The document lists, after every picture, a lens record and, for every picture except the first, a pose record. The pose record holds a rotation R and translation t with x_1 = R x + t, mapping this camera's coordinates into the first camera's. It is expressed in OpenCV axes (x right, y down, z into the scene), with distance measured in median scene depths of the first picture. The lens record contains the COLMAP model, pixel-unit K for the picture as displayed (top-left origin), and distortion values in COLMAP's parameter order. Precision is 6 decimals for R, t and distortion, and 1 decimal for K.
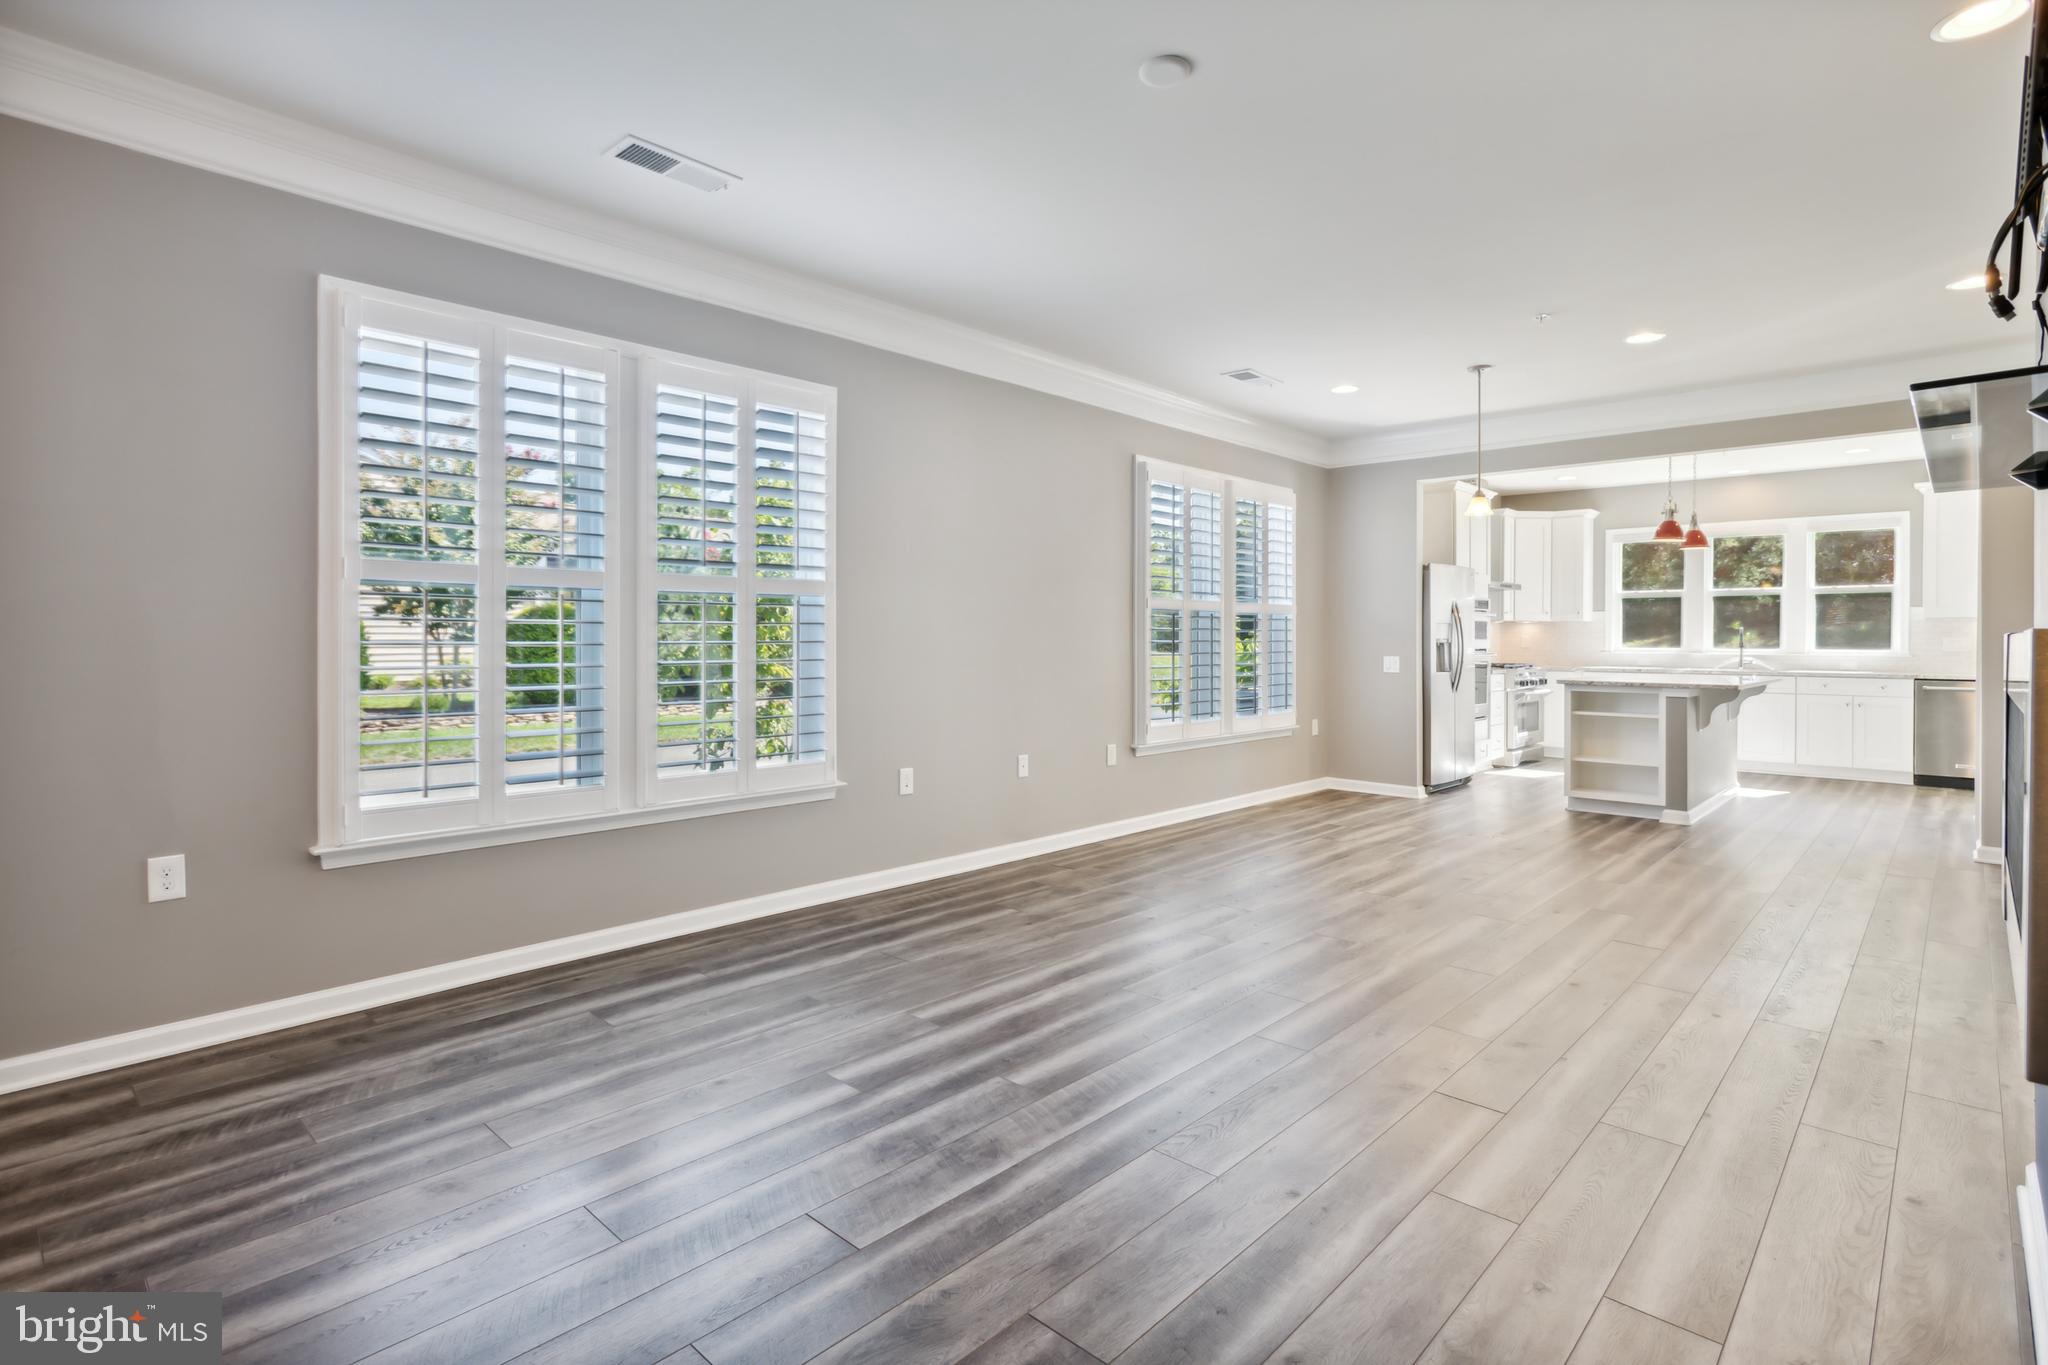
lens RADIAL K [[1010.0, 0, 1019.6], [0, 1010.0, 653.8], [0, 0, 1]] dist [0.002116, 0.000488]
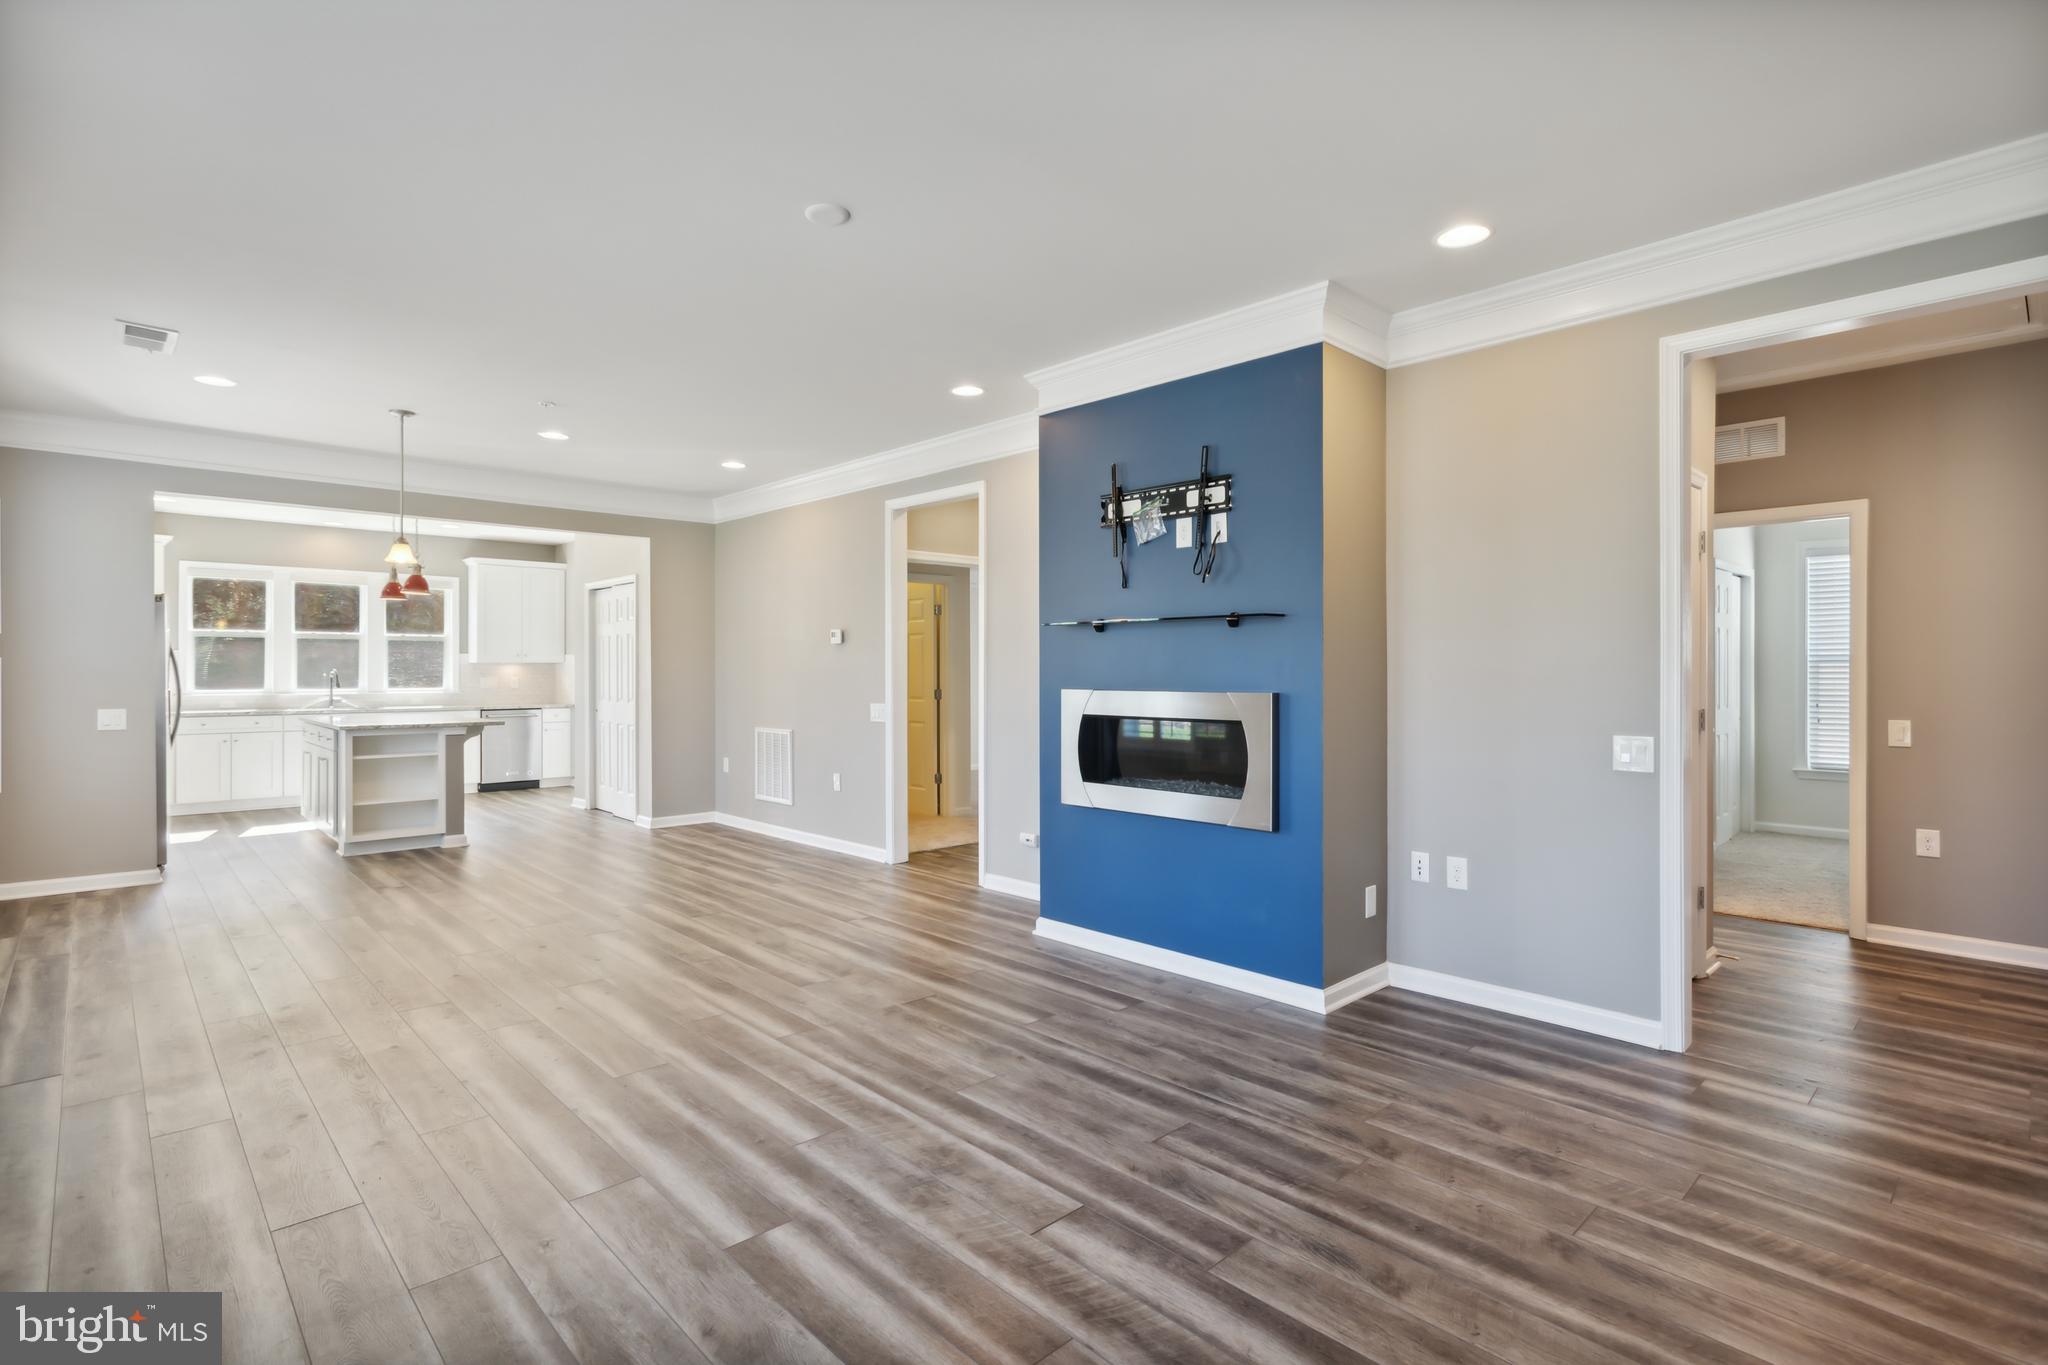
lens RADIAL K [[979.9, 0, 1027.0], [0, 979.9, 670.3], [0, 0, 1]] dist [0.001798, 0.000403]
pose [[0.053761, 0.001300, 0.998553, -0.302127], [0.012257, 0.999923, -0.001961, -0.014124], [-0.998479, 0.012345, 0.053741, 0.221542]]
